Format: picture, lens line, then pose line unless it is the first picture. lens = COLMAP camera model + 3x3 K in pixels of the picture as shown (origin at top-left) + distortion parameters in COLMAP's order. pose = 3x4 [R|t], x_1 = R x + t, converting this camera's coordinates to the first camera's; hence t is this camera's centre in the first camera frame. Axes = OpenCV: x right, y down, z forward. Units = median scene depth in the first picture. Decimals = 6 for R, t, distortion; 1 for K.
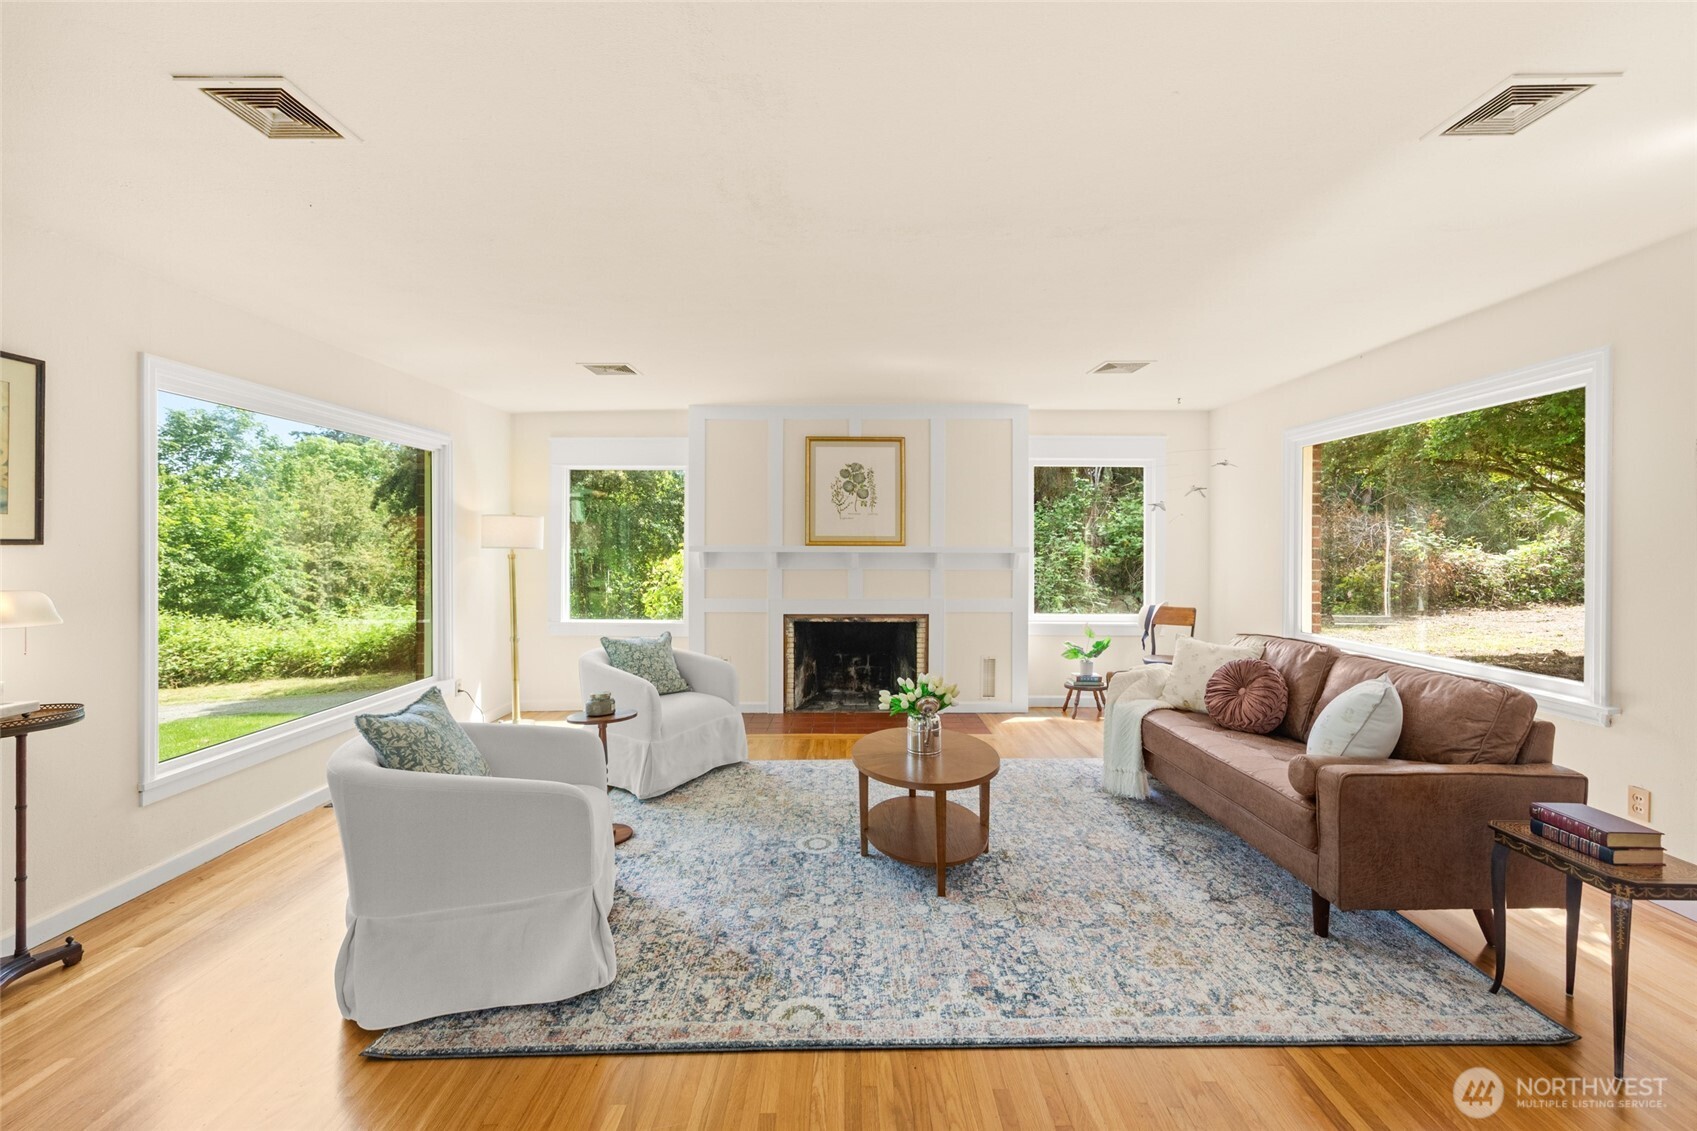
lens RADIAL K [[702.5, 0, 848.9], [0, 702.5, 550.2], [0, 0, 1]] dist [0.001312, 0.000049]
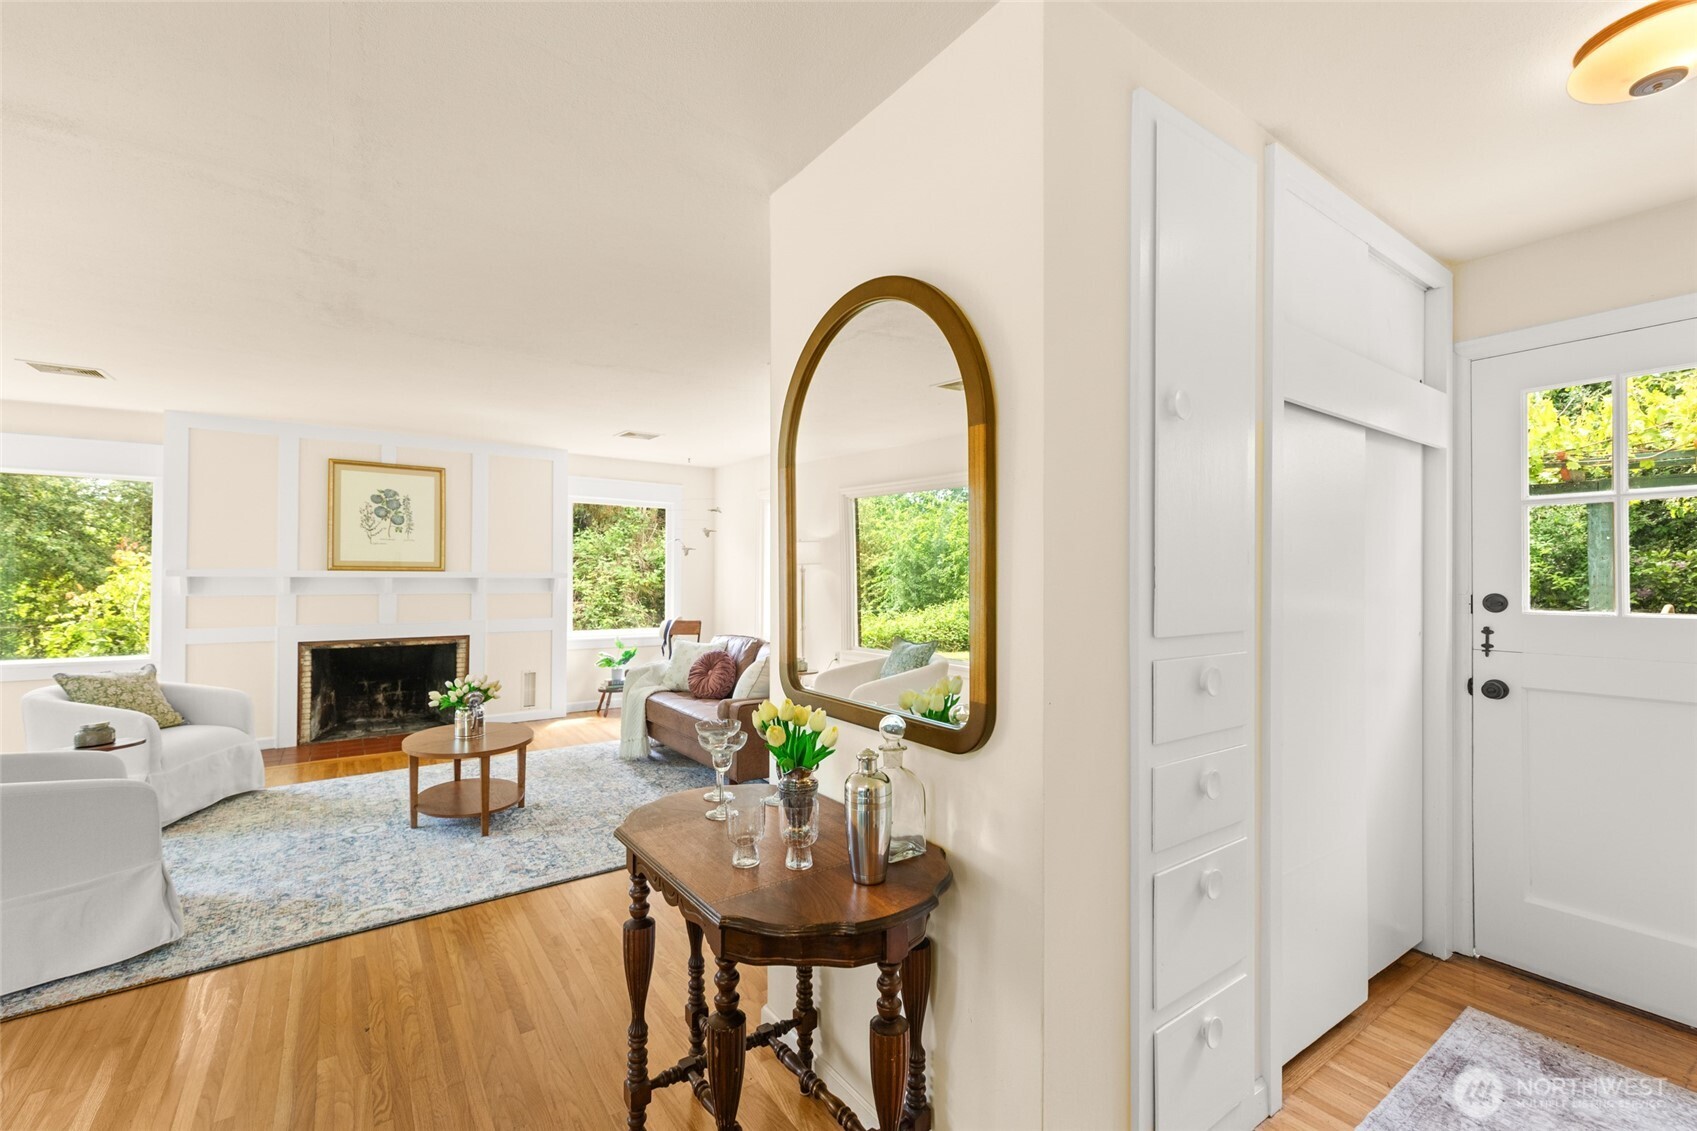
lens RADIAL K [[702.5, 0, 848.5], [0, 702.5, 571.6], [0, 0, 1]] dist [0.001312, 0.000049]
pose [[0.816436, 0.006896, 0.577394, -0.049167], [-0.004958, 0.999976, -0.004934, -0.005484], [-0.577414, 0.001166, 0.816450, -0.303688]]
